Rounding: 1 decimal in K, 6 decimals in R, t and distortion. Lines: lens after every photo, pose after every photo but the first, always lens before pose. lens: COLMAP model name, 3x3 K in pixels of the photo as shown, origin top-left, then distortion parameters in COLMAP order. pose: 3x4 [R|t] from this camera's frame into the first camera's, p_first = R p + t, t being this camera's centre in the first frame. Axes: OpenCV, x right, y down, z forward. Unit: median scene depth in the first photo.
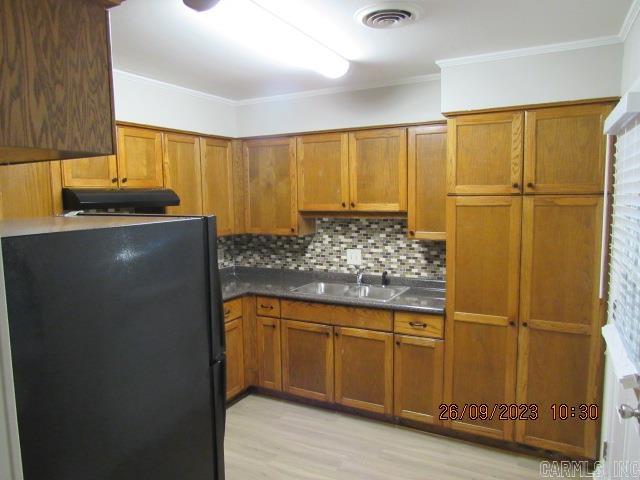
lens RADIAL K [[466.8, 0, 310.9], [0, 466.8, 244.6], [0, 0, 1]] dist [-0.020434, 0.006051]
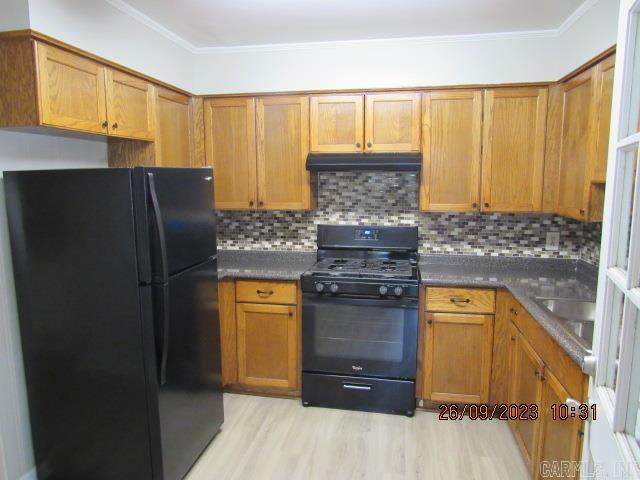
lens RADIAL K [[466.8, 0, 310.9], [0, 466.8, 244.6], [0, 0, 1]] dist [-0.020434, 0.006051]
pose [[0.298002, 0.154400, -0.941995, 0.540510], [-0.110605, 0.985770, 0.126585, -0.031181], [0.948136, 0.066466, 0.310839, 0.508248]]
